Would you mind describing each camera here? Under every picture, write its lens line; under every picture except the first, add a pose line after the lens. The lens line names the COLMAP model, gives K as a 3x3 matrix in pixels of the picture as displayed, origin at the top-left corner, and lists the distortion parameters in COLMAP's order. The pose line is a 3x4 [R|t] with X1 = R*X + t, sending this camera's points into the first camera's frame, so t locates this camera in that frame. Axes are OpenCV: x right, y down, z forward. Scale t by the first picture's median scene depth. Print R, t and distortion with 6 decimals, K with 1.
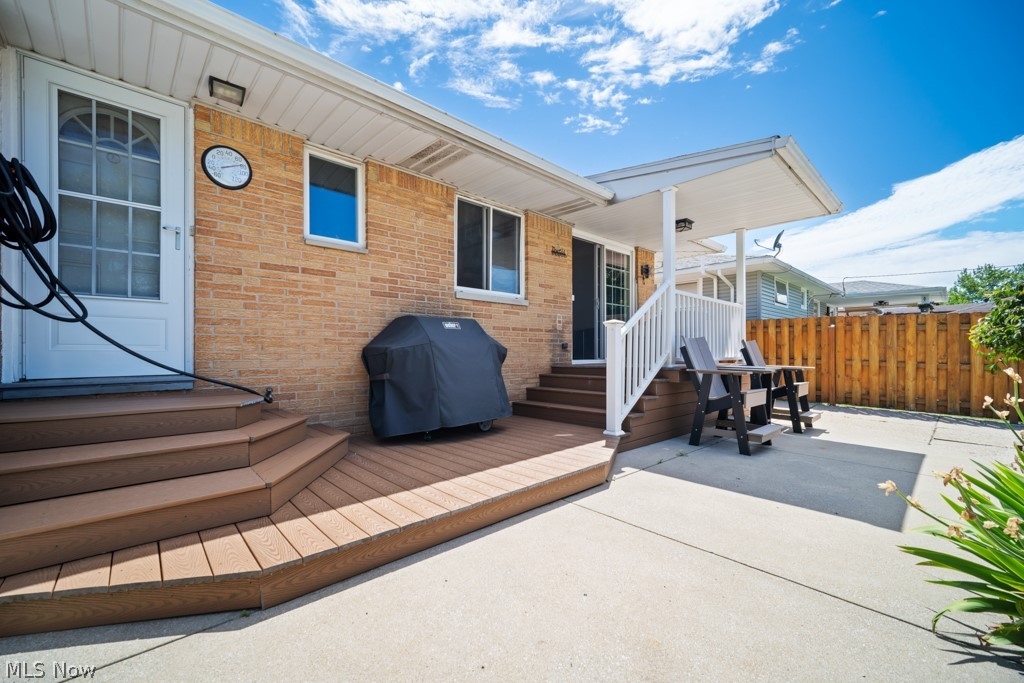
lens RADIAL K [[406.7, 0, 510.3], [0, 406.7, 348.7], [0, 0, 1]] dist [-0.003121, 0.000514]
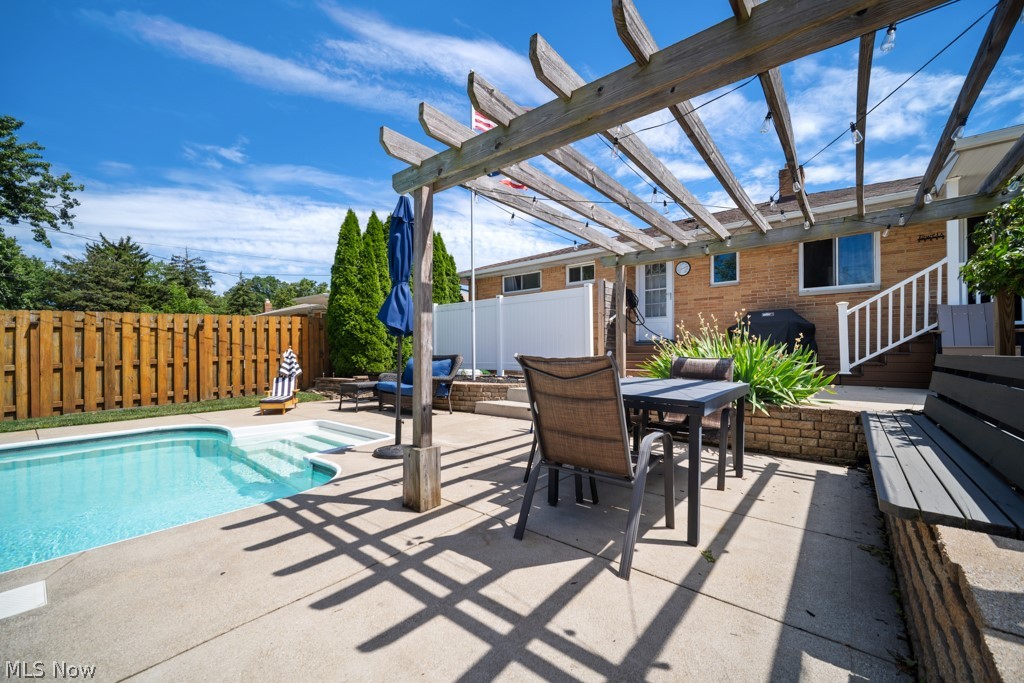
lens RADIAL K [[406.7, 0, 509.4], [0, 406.7, 350.4], [0, 0, 1]] dist [-0.003121, 0.000514]
pose [[0.127479, -0.006447, -0.991820, 1.787918], [0.007081, 0.999959, -0.005590, 0.130990], [0.991816, -0.006310, 0.127520, -0.538559]]
